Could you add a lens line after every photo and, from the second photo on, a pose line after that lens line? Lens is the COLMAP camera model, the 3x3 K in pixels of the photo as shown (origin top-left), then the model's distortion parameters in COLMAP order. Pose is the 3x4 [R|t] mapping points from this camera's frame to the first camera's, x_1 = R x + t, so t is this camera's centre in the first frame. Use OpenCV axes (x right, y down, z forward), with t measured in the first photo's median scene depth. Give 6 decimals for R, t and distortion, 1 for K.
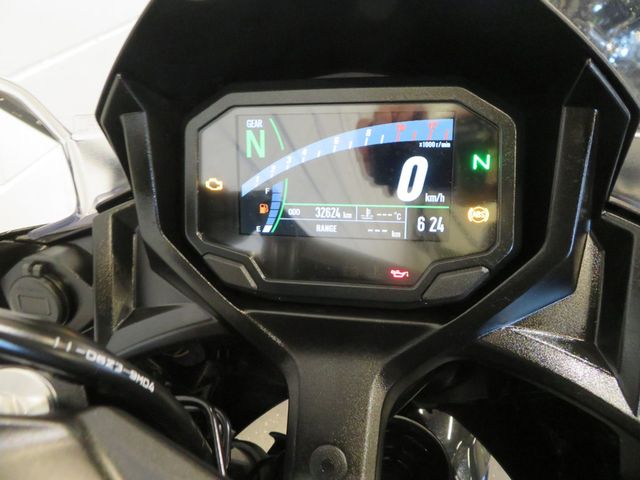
lens RADIAL K [[454.8, 0, 320.0], [0, 454.8, 240.0], [0, 0, 1]] dist [-0.009039, -0.000946]
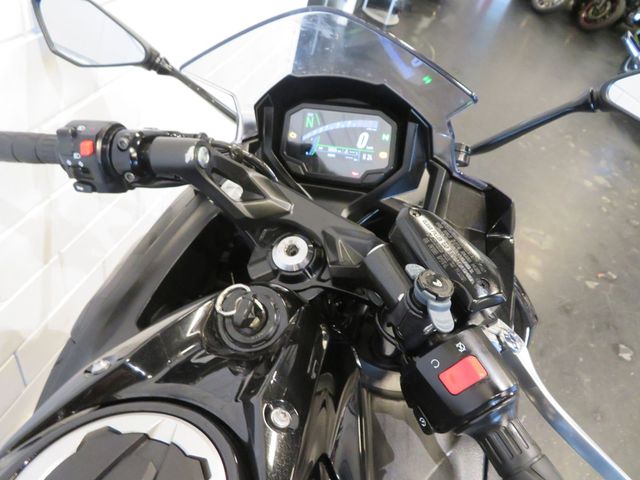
lens RADIAL K [[454.8, 0, 320.0], [0, 454.8, 240.0], [0, 0, 1]] dist [-0.009039, -0.000946]
pose [[0.991959, 0.119181, -0.042581, 0.125855], [-0.116332, 0.991141, 0.064082, 0.321529], [0.049841, -0.058613, 0.997036, -1.831519]]
